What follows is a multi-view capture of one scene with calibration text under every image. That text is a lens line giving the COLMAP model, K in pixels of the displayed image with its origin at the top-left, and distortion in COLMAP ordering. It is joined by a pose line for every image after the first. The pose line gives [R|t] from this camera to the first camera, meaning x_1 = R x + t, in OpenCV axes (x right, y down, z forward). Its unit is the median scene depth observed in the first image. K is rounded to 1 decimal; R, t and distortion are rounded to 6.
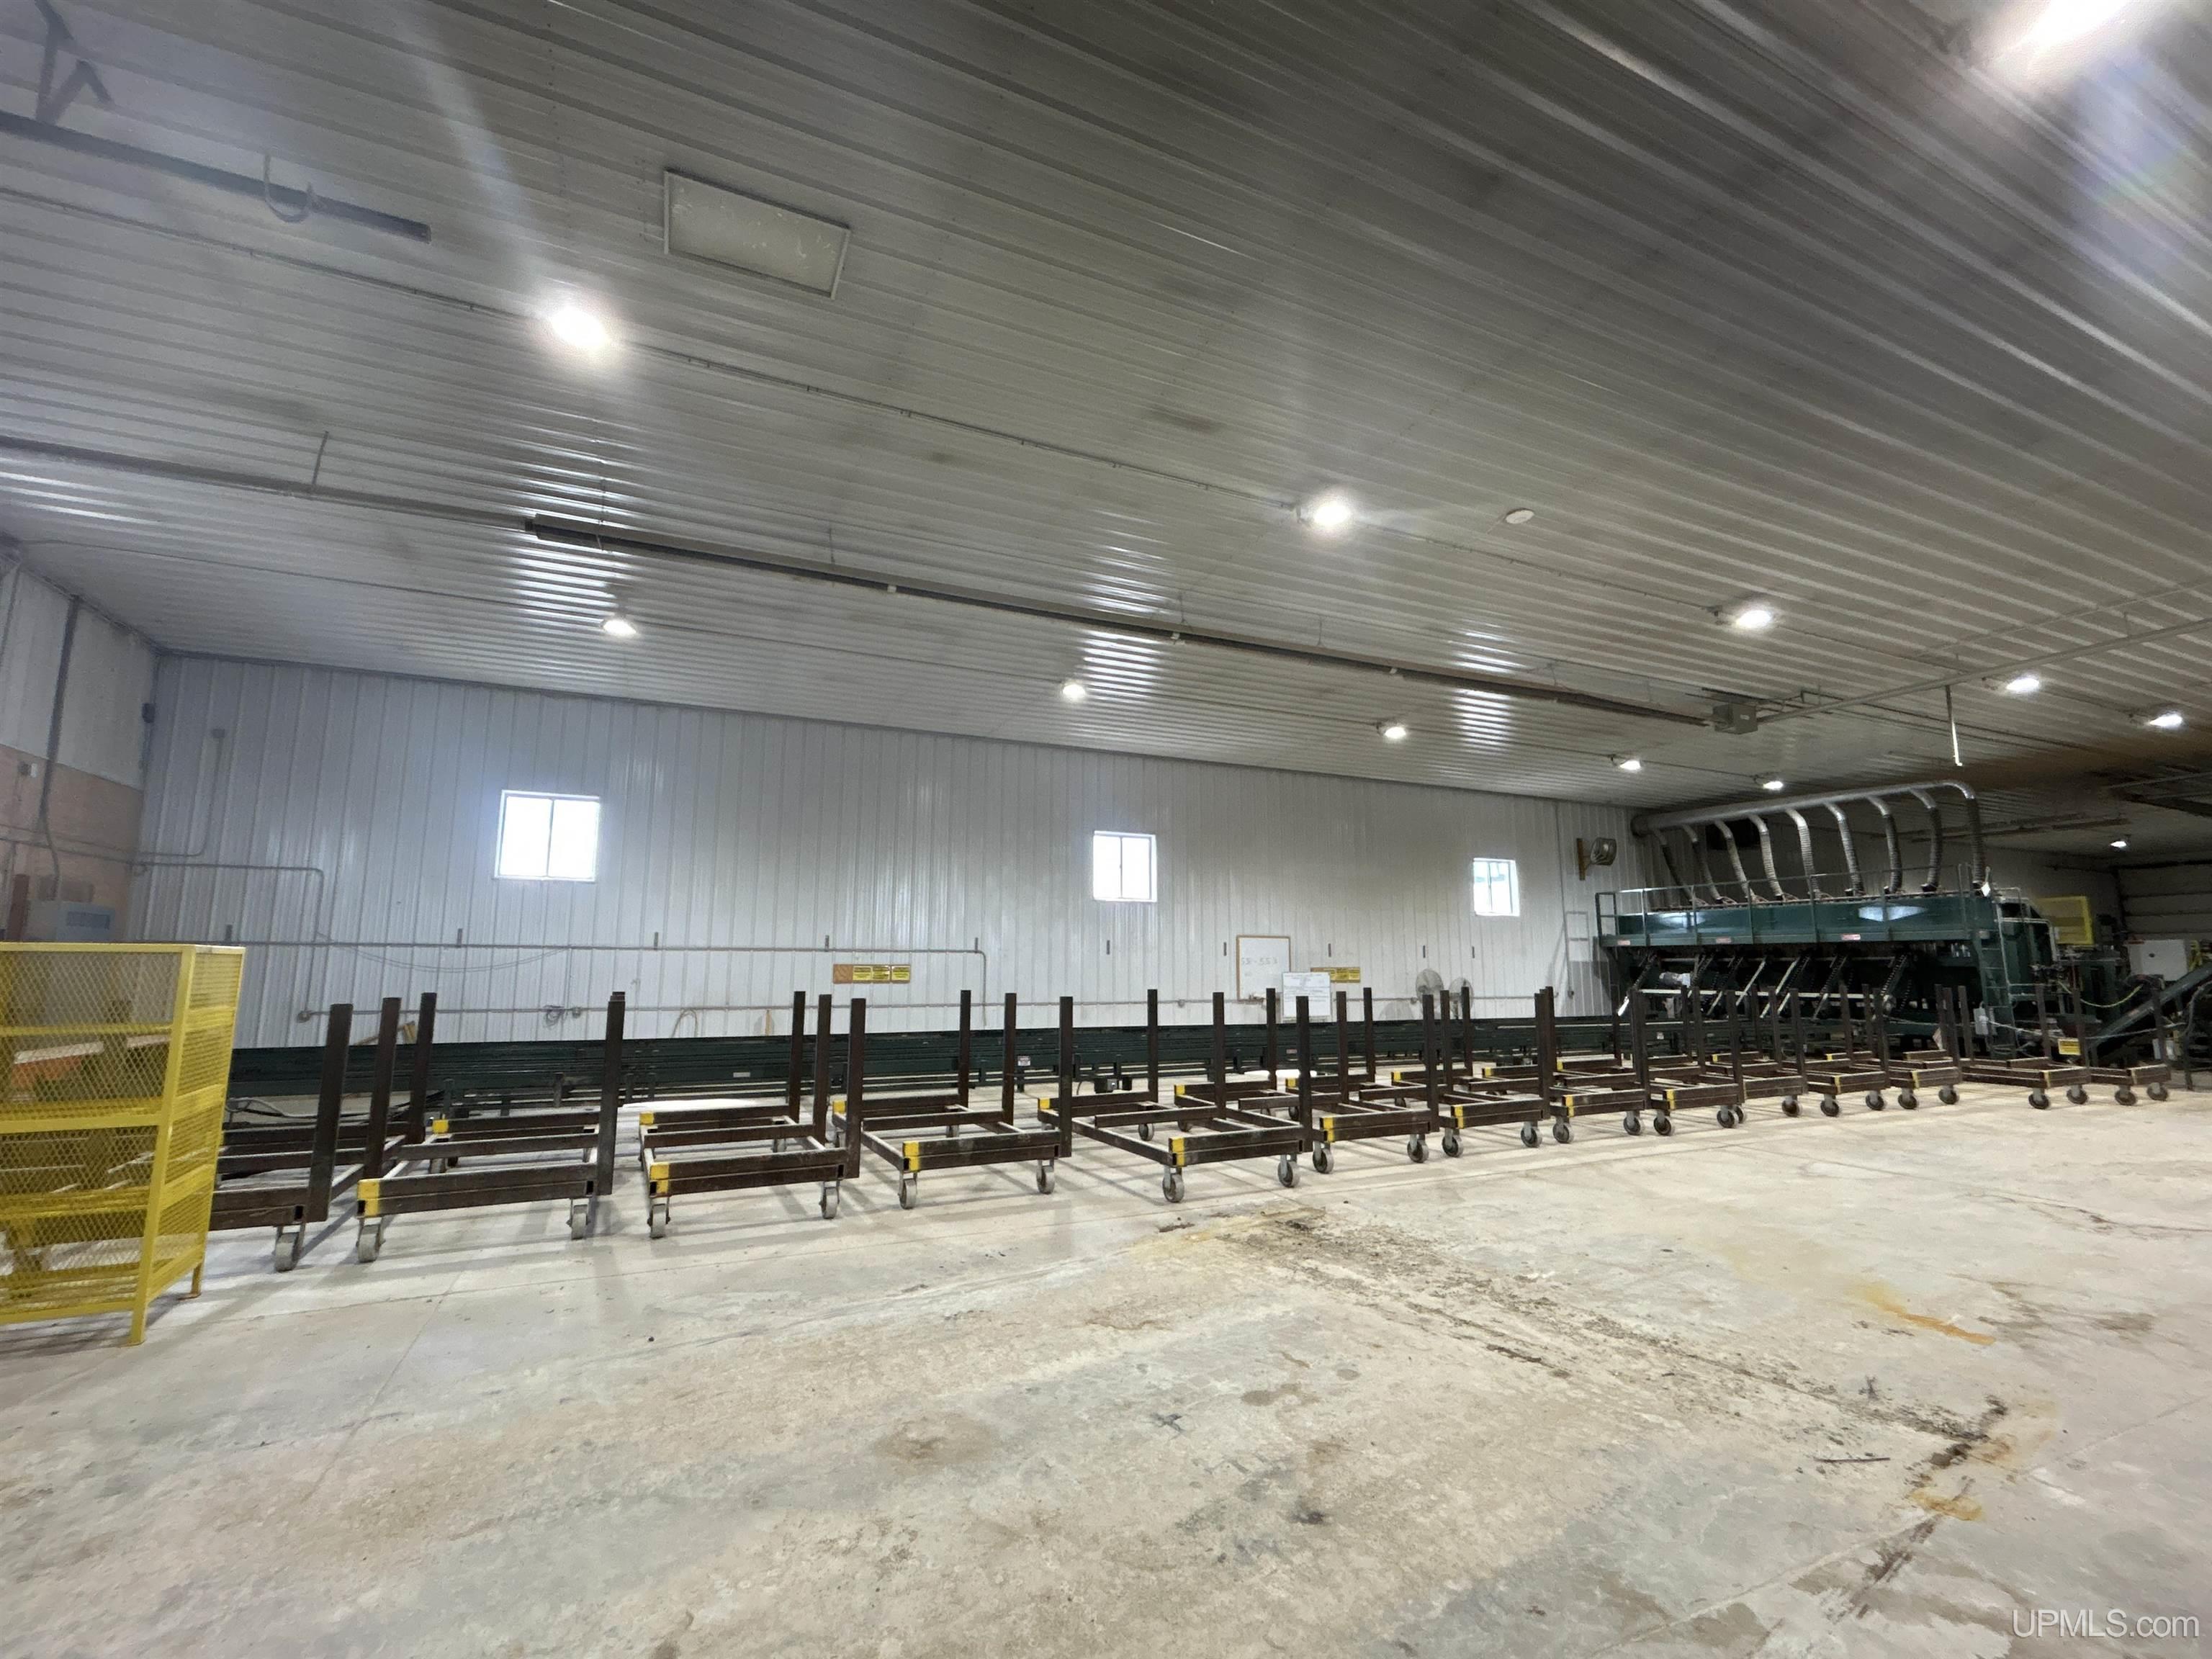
lens RADIAL K [[869.1, 0, 1106.0], [0, 869.1, 829.5], [0, 0, 1]] dist [-0.001853, 0.000299]
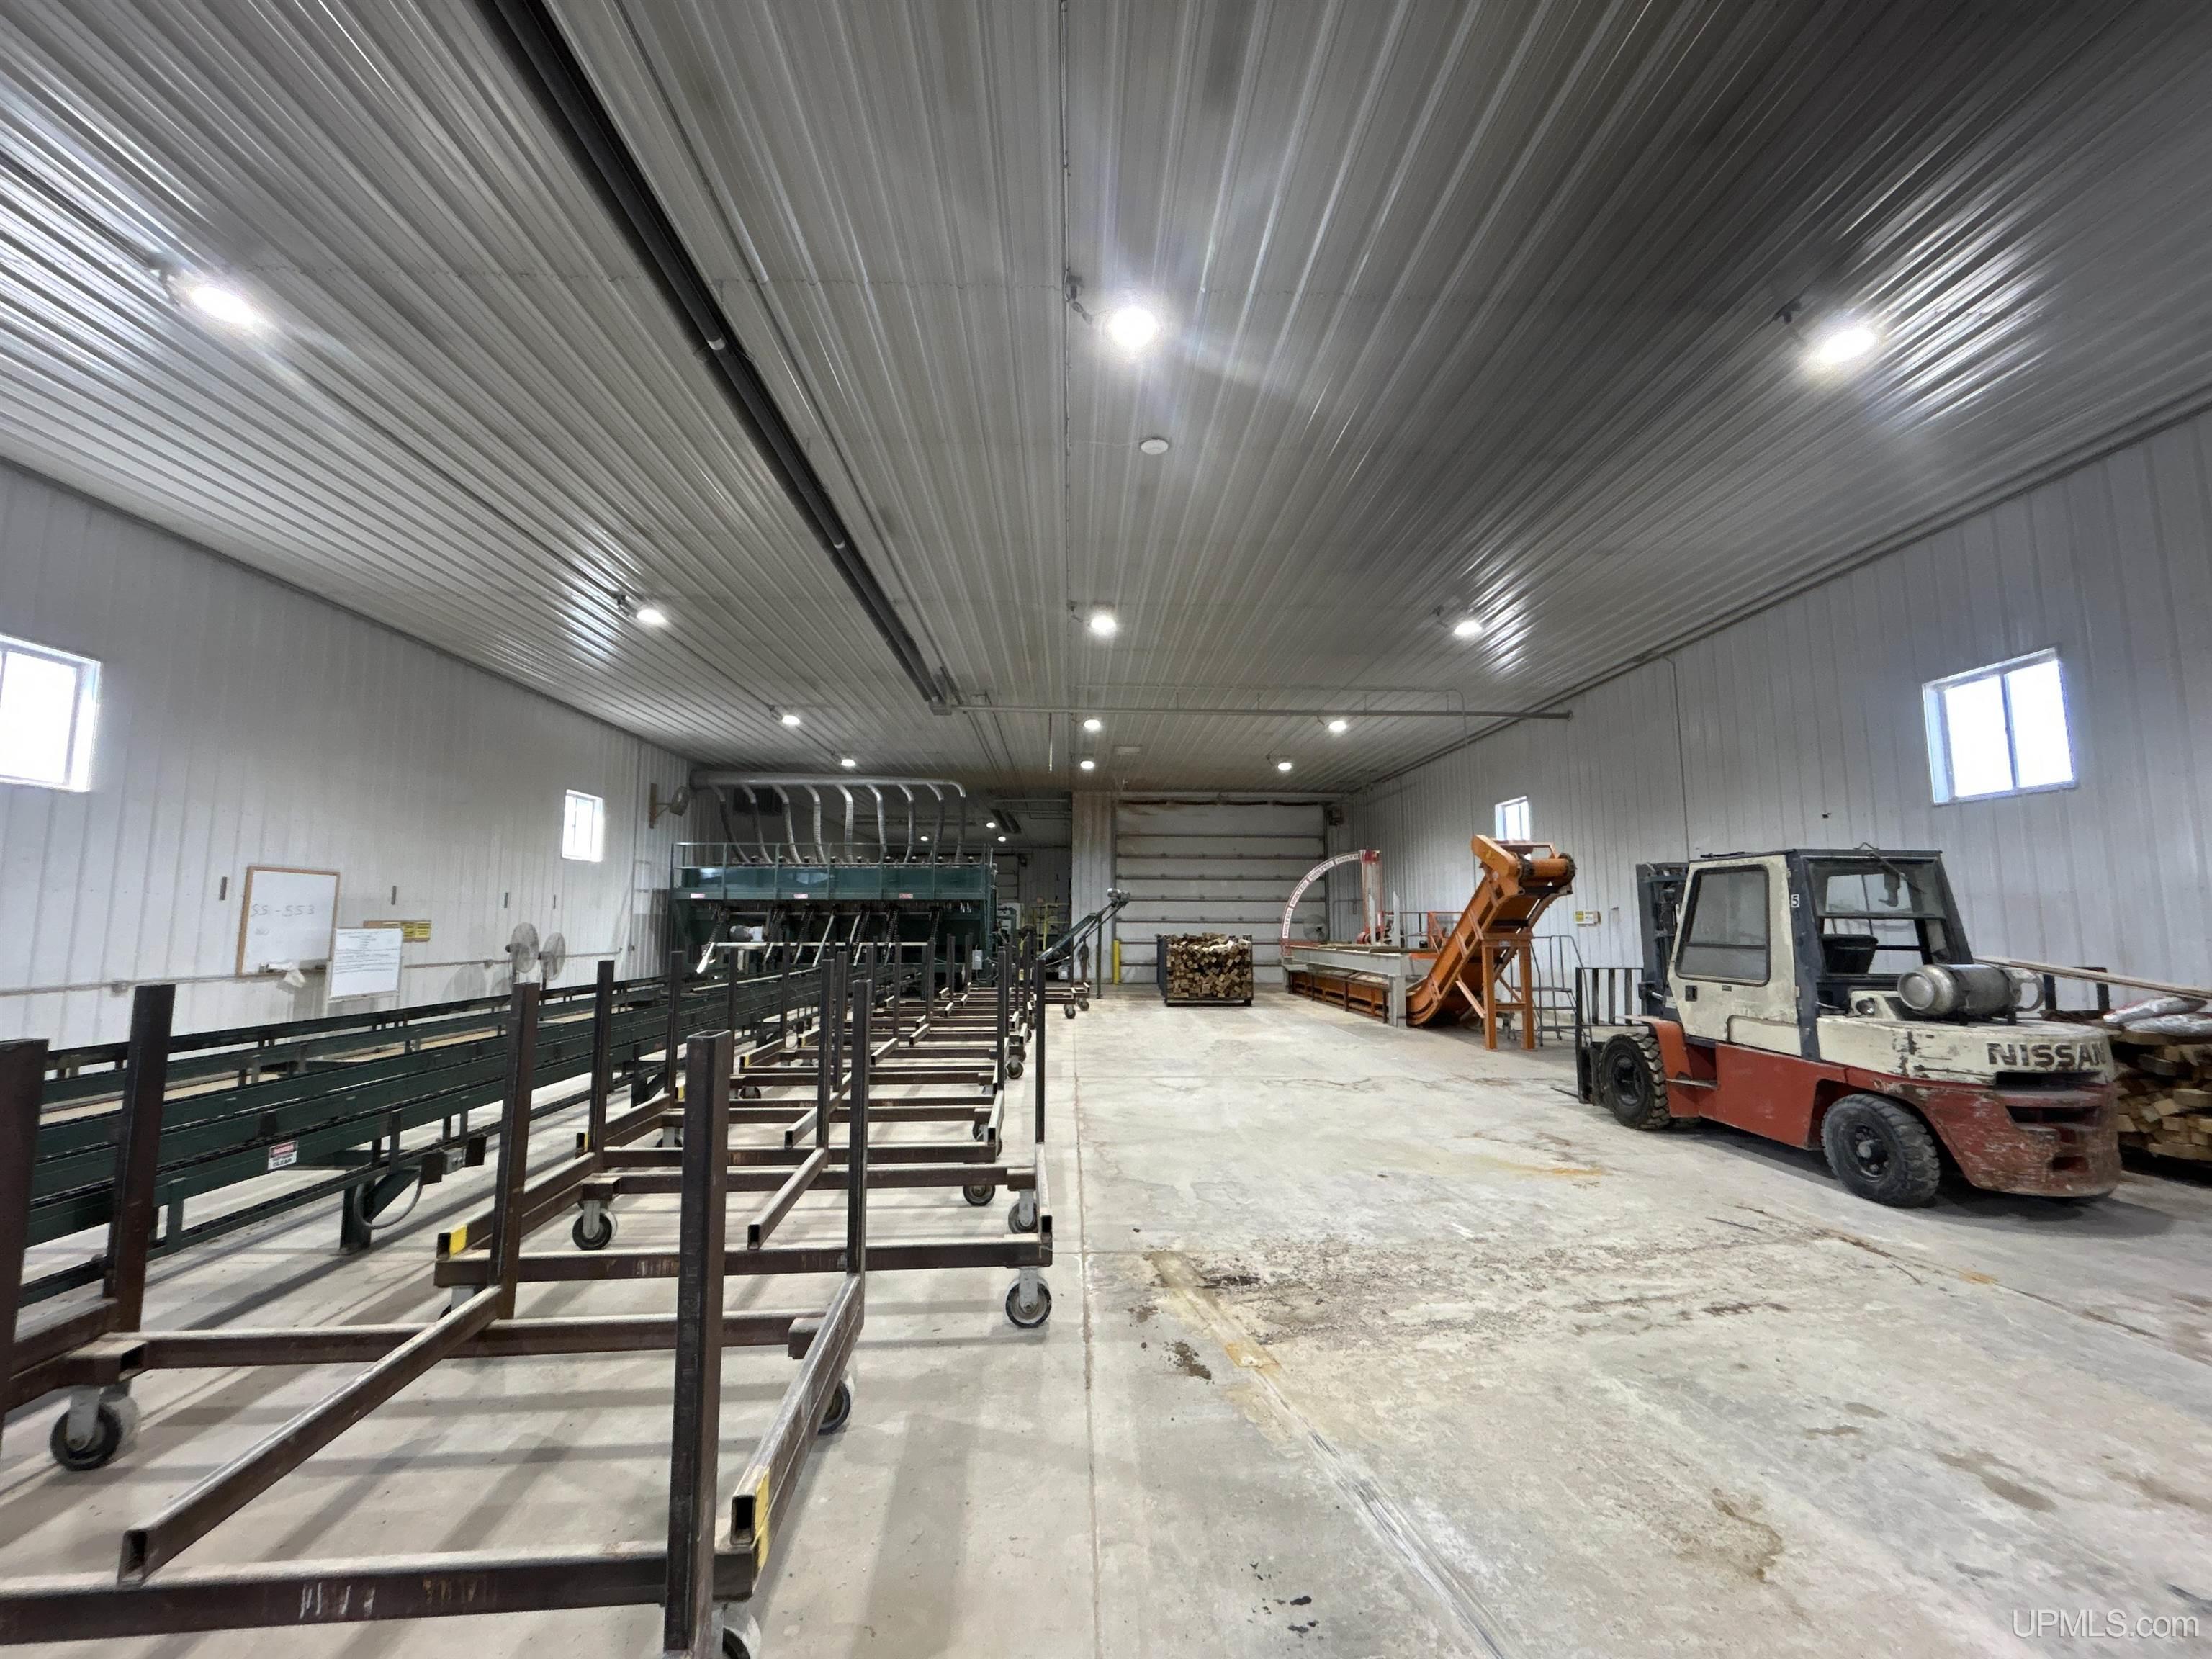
lens RADIAL K [[869.1, 0, 1106.0], [0, 869.1, 829.5], [0, 0, 1]] dist [-0.001853, 0.000299]
pose [[0.417581, 0.094837, 0.903677, -0.546126], [-0.142331, 0.989088, -0.038031, 0.144717], [-0.897423, -0.112740, 0.426523, 0.906580]]
